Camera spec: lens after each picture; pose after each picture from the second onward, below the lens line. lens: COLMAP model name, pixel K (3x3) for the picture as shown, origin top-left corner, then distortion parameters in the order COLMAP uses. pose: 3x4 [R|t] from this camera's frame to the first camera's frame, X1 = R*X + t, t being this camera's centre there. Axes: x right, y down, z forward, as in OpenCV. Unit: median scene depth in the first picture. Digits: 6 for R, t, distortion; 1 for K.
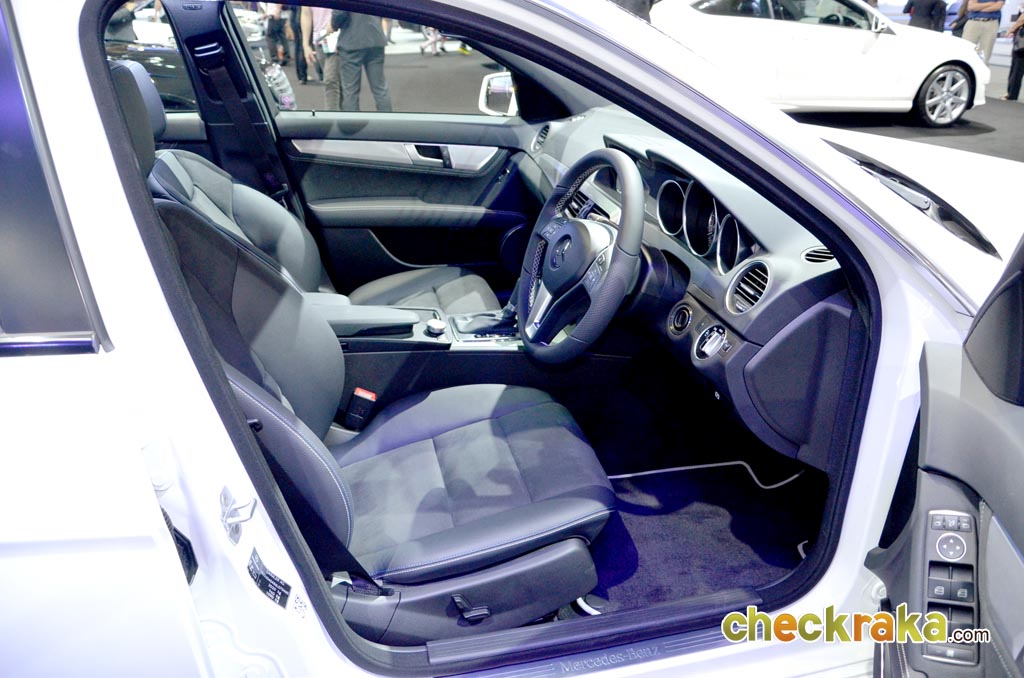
lens RADIAL K [[786.8, 0, 512.0], [0, 786.8, 339.0], [0, 0, 1]] dist [-0.090270, 0.003848]
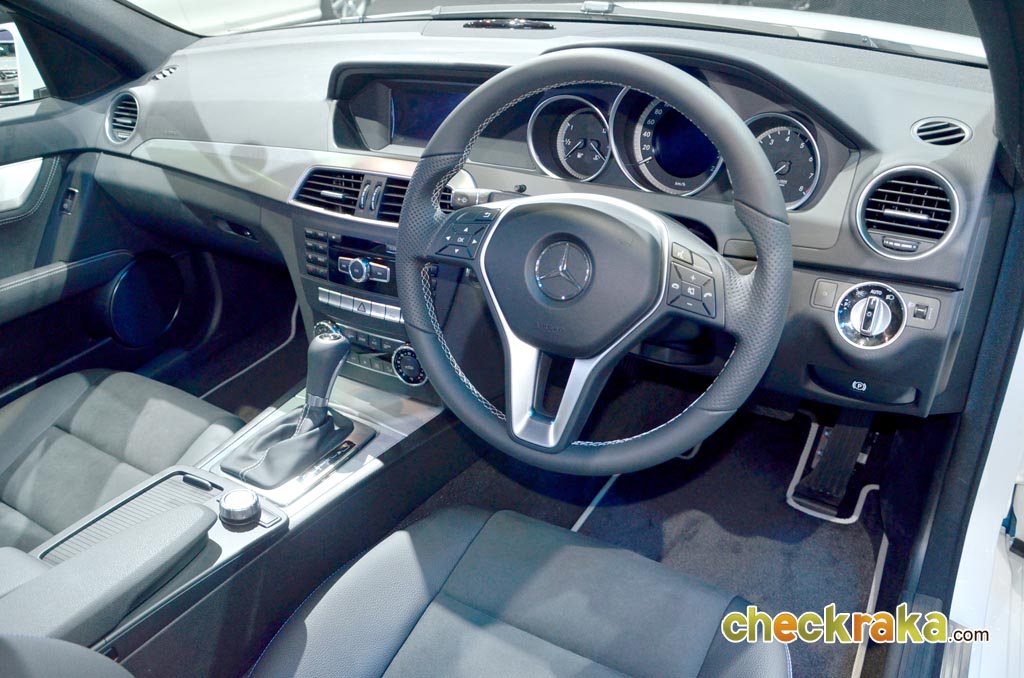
lens RADIAL K [[786.8, 0, 512.0], [0, 786.8, 339.0], [0, 0, 1]] dist [-0.090270, 0.003848]
pose [[0.689691, -0.411319, 0.595938, -0.169124], [0.368302, 0.907859, 0.200365, -0.109068], [-0.623442, 0.081295, 0.777632, 0.367570]]
